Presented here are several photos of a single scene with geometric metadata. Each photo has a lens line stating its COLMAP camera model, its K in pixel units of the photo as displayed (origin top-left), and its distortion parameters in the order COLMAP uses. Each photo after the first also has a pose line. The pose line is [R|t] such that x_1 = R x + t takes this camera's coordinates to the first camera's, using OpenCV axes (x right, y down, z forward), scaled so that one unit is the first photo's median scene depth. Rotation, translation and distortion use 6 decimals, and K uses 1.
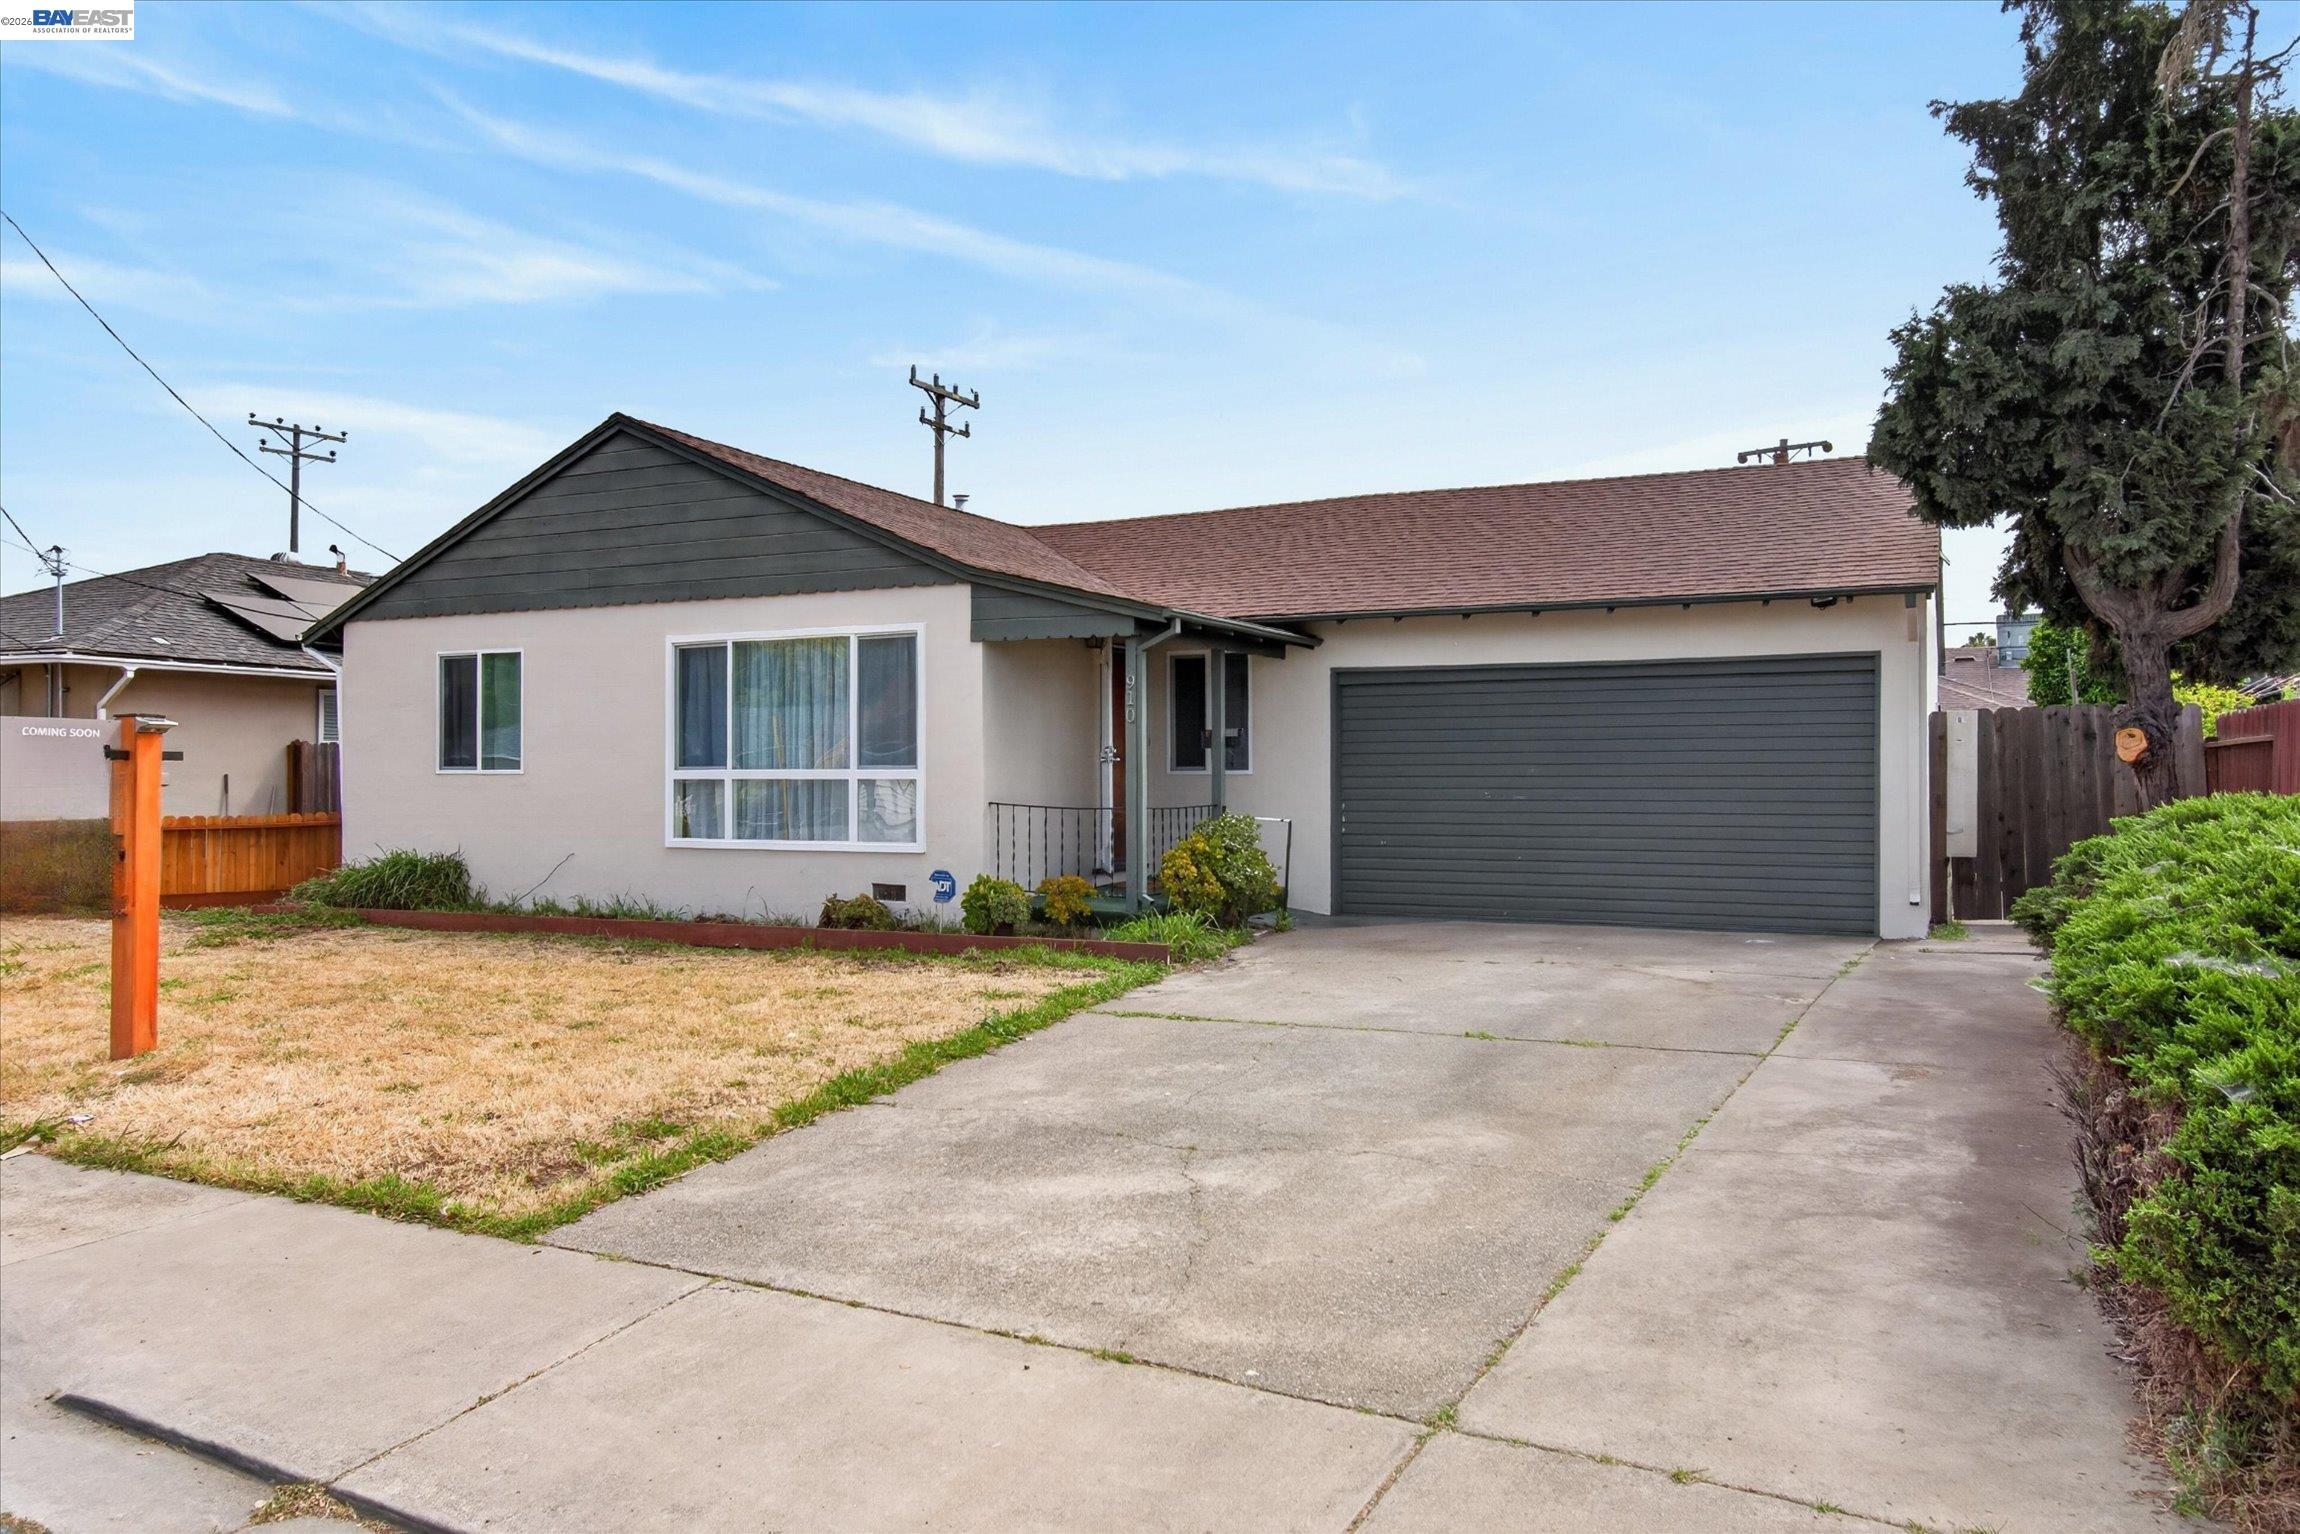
lens RADIAL K [[1581.3, 0, 1150.0], [0, 1581.3, 767.0], [0, 0, 1]] dist [-0.003753, -0.004566]
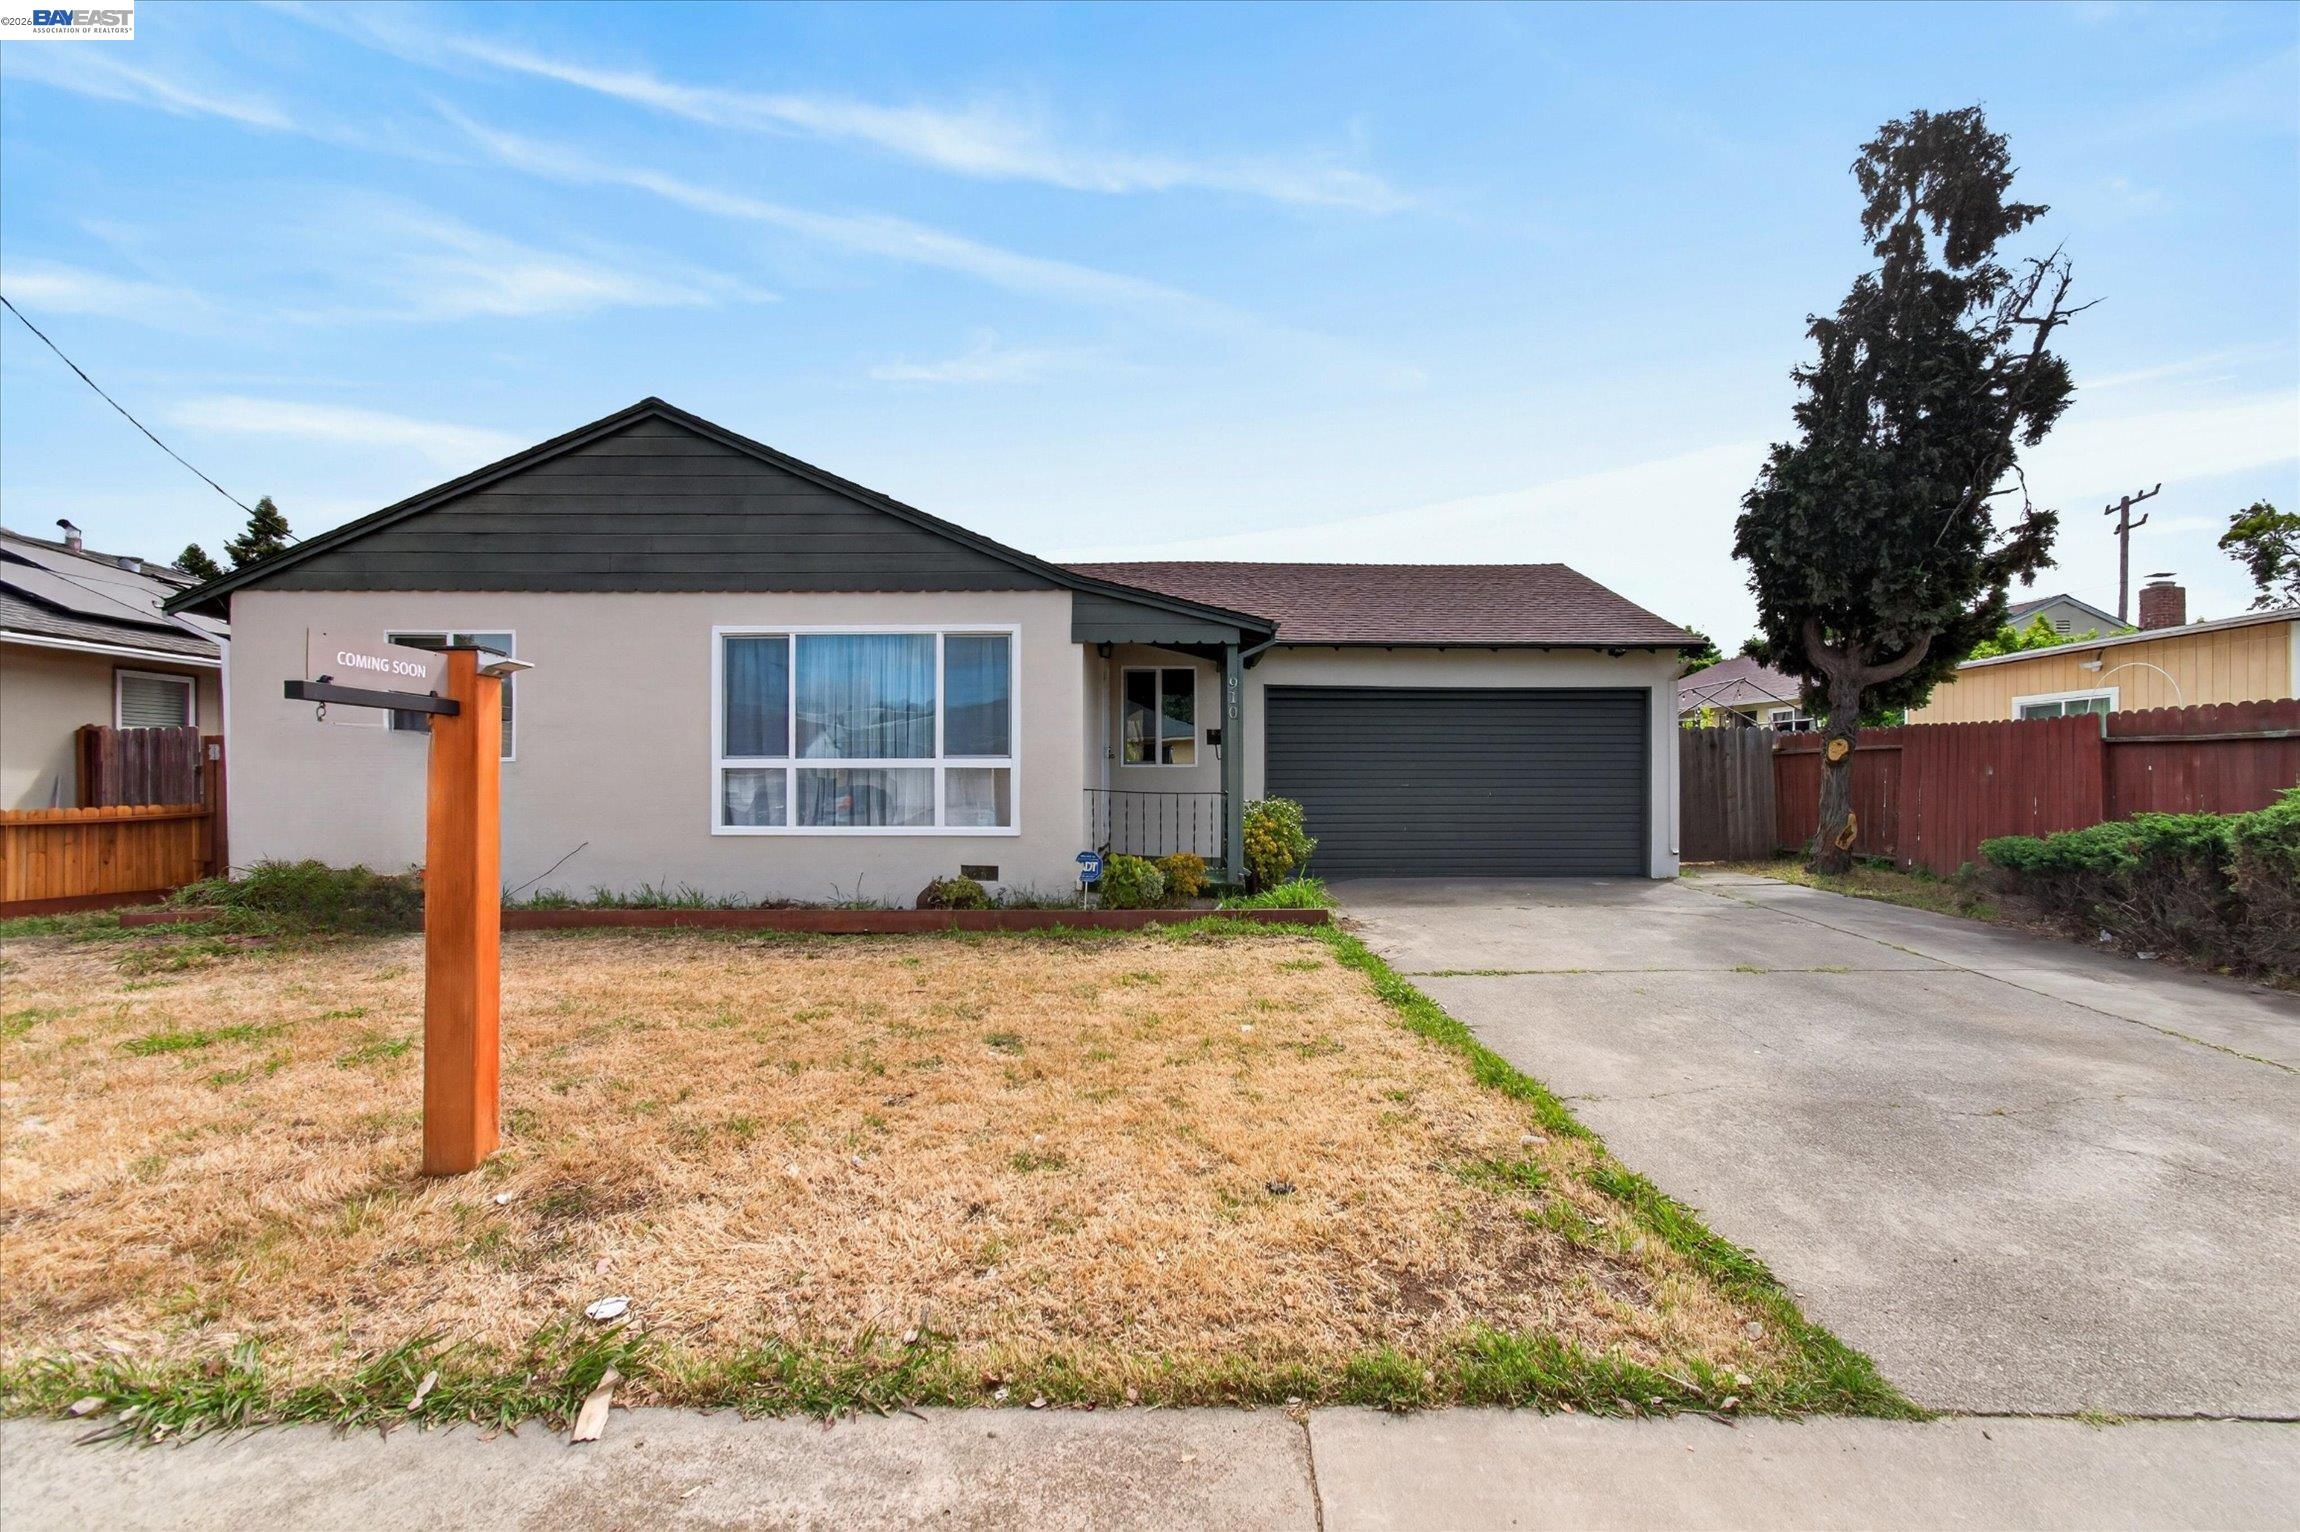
lens RADIAL K [[1041.8, 0, 1178.9], [0, 1041.8, 764.9], [0, 0, 1]] dist [-0.003067, -0.000499]
pose [[0.900421, 0.008762, 0.434930, -0.334176], [-0.005242, 0.999943, -0.009294, 0.010788], [-0.434987, 0.006089, 0.900416, 0.280889]]
